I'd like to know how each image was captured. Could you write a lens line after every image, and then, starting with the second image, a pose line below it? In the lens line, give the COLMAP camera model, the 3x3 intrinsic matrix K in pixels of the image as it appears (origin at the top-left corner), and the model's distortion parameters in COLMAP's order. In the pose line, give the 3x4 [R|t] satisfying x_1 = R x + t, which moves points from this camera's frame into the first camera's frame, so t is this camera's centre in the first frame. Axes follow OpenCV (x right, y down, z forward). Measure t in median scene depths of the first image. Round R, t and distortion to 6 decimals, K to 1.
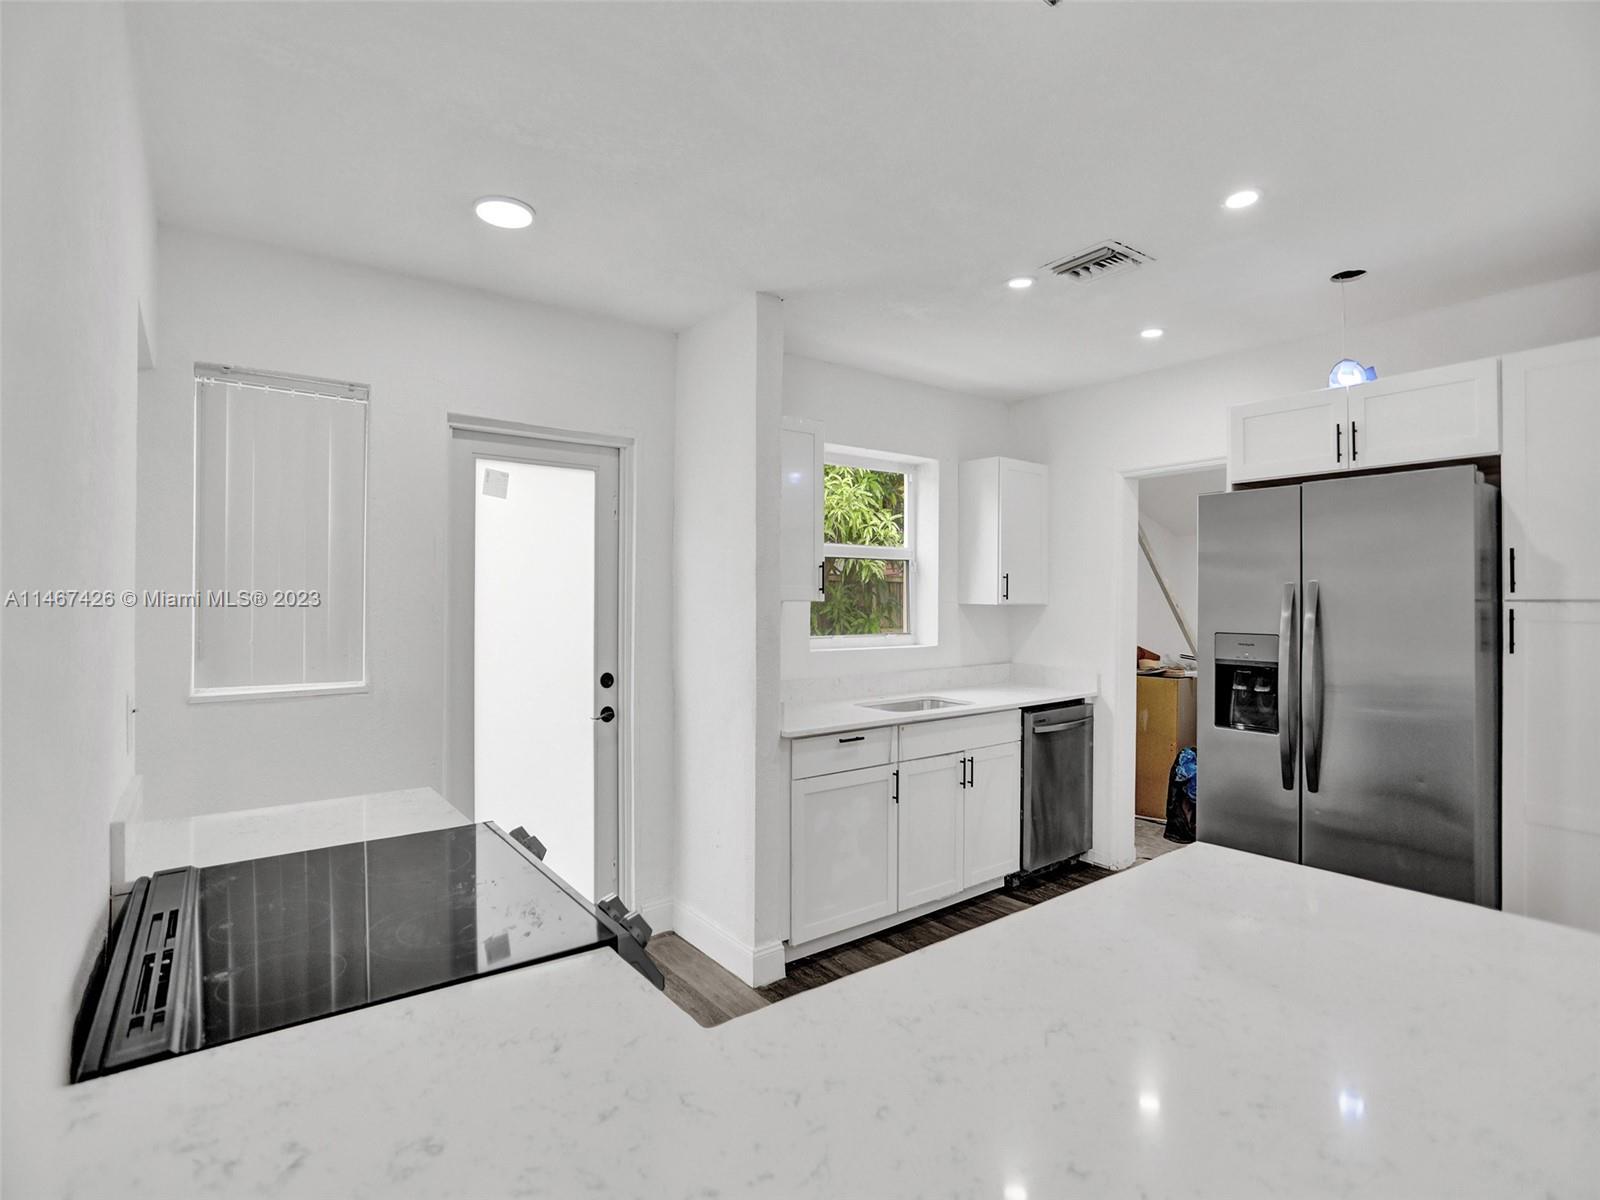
lens RADIAL K [[794.4, 0, 784.5], [0, 794.4, 598.9], [0, 0, 1]] dist [-0.040492, 0.014206]
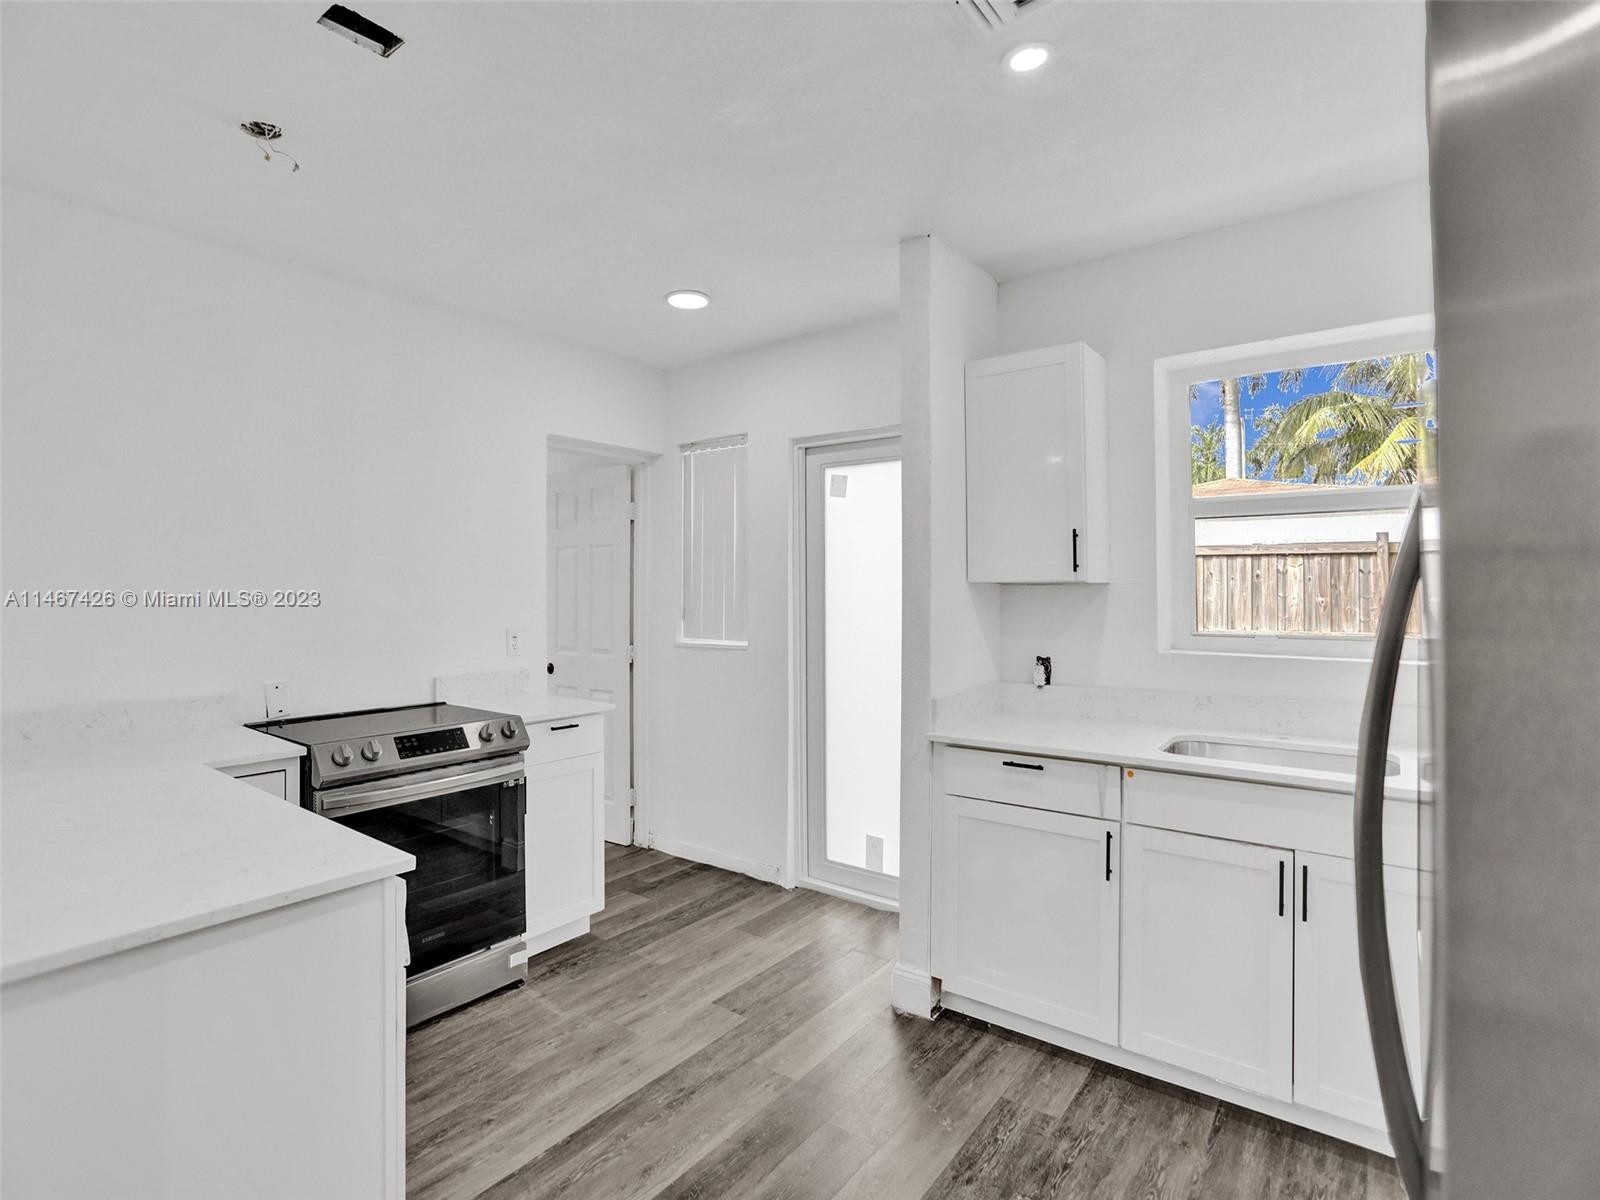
lens RADIAL K [[794.4, 0, 798.0], [0, 794.4, 588.4], [0, 0, 1]] dist [-0.040492, 0.014206]
pose [[0.277989, -0.006719, -0.960561, 0.627465], [0.002851, 0.999977, -0.006170, 0.012382], [0.960580, -0.001023, 0.278002, 0.500163]]
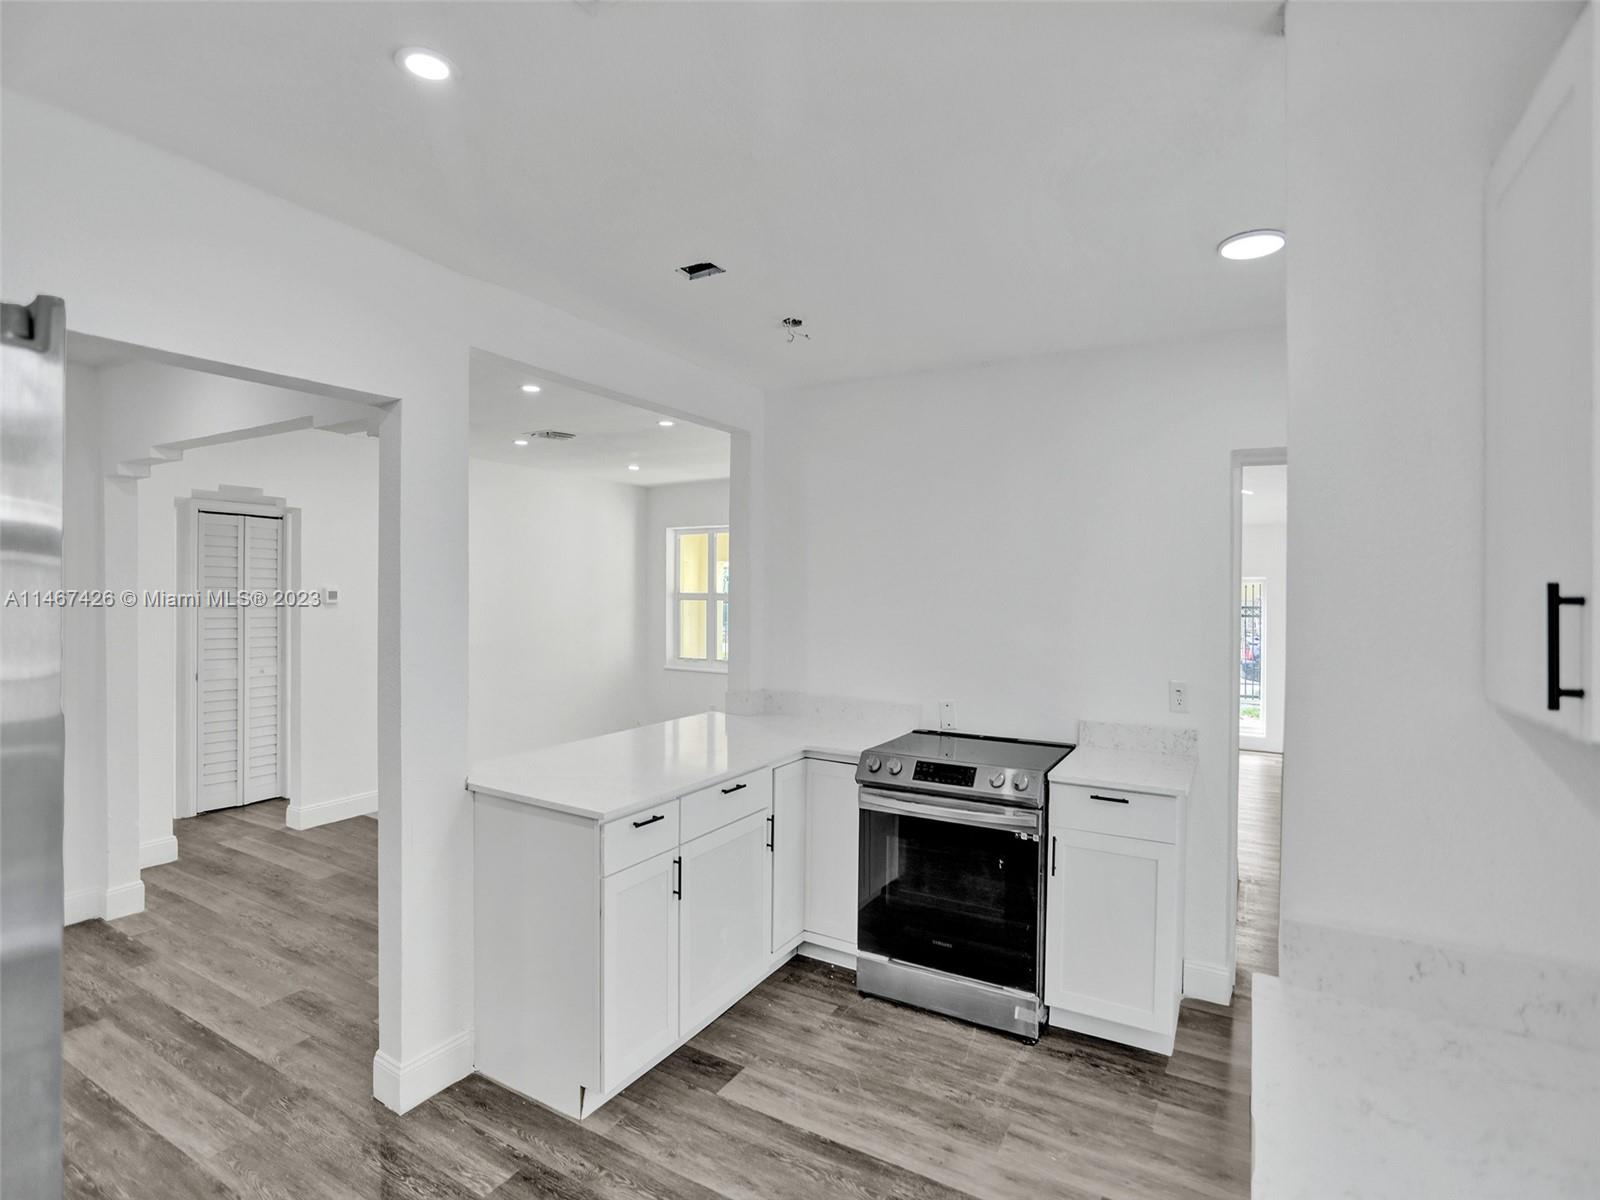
lens RADIAL K [[794.4, 0, 789.3], [0, 794.4, 593.3], [0, 0, 1]] dist [-0.040492, 0.014206]
pose [[-0.922006, -0.008369, -0.387085, 0.331938], [-0.010607, 0.999937, 0.003646, -0.037383], [0.387030, 0.007468, -0.922037, 1.035946]]
